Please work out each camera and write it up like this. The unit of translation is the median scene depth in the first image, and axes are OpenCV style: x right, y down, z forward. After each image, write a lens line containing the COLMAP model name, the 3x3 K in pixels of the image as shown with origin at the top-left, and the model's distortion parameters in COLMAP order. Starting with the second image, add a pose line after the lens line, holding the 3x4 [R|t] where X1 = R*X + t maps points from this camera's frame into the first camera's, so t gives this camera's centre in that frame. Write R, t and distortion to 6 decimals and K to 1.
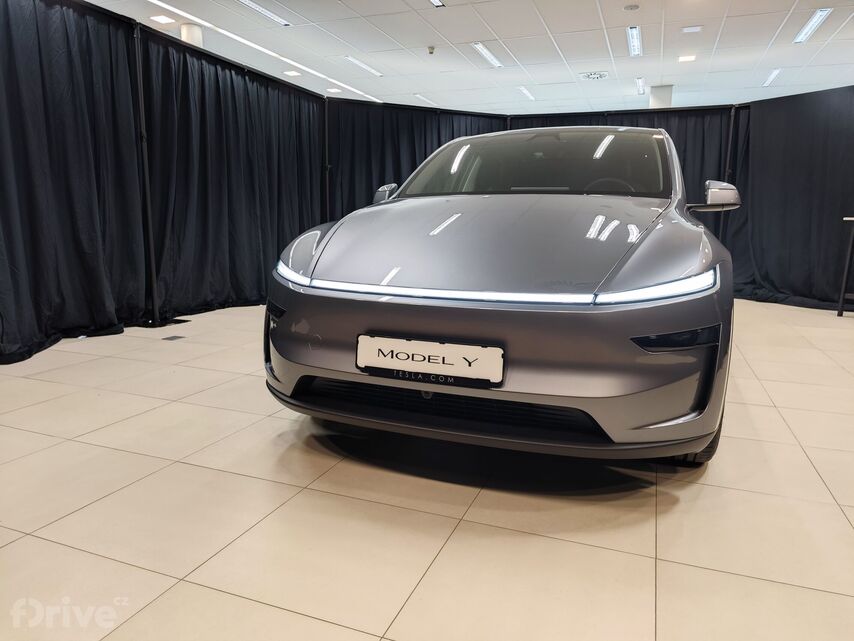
lens RADIAL K [[581.5, 0, 427.0], [0, 581.5, 320.5], [0, 0, 1]] dist [0.003802, -0.001307]
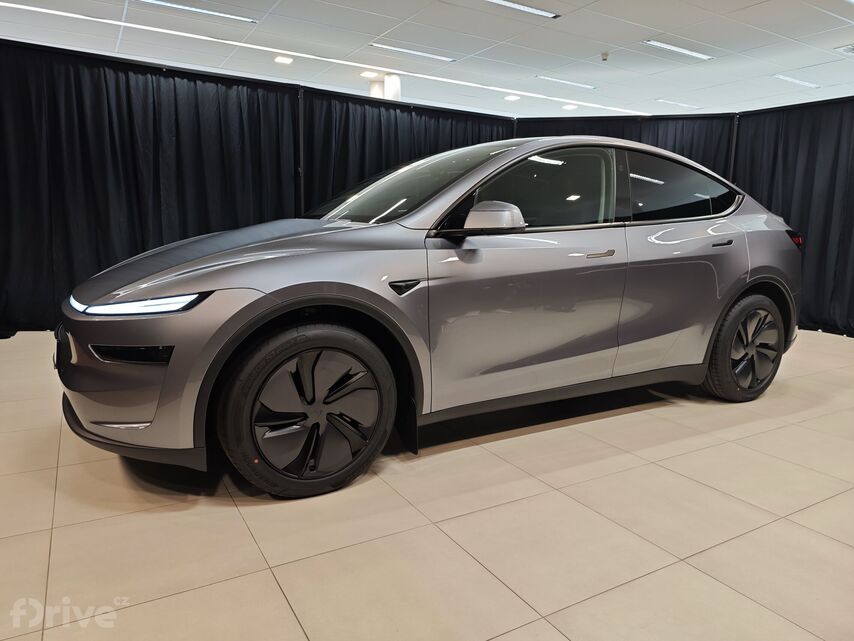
lens RADIAL K [[576.4, 0, 427.0], [0, 576.4, 320.5], [0, 0, 1]] dist [-0.006961, -0.001099]
pose [[0.781264, 0.101535, -0.615887, 1.156358], [-0.114903, 0.993214, 0.017985, -0.085038], [0.613534, 0.056716, 0.787629, 0.360428]]
